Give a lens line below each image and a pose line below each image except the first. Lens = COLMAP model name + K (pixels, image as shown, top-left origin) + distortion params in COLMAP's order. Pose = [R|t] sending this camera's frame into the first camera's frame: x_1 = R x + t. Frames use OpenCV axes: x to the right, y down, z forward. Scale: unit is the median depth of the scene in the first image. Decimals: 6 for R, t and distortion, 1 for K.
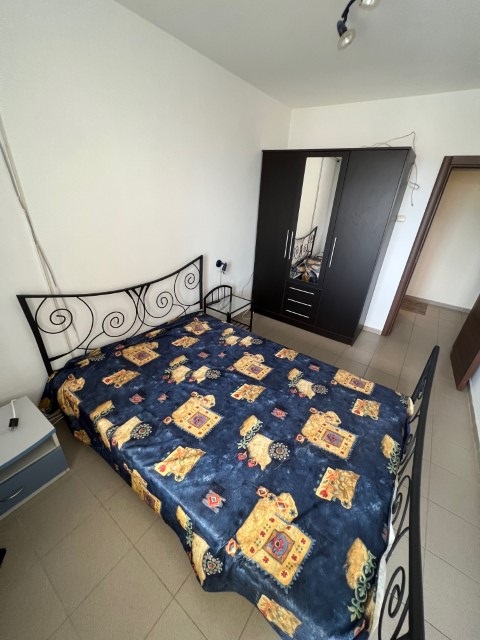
lens RADIAL K [[255.7, 0, 241.9], [0, 255.7, 322.0], [0, 0, 1]] dist [0.001412, 0.000052]
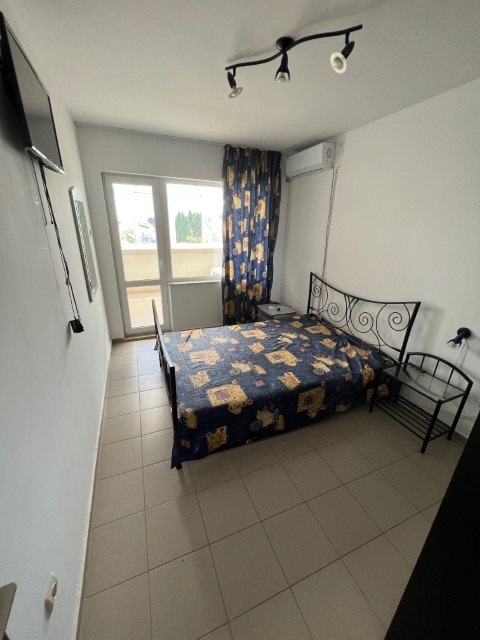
lens RADIAL K [[255.7, 0, 240.6], [0, 255.7, 319.7], [0, 0, 1]] dist [0.001412, 0.000052]
pose [[-0.527922, 0.223509, -0.819355, 1.056231], [-0.442883, 0.750740, 0.490148, -0.452418], [0.724675, 0.621638, -0.297344, 1.058957]]
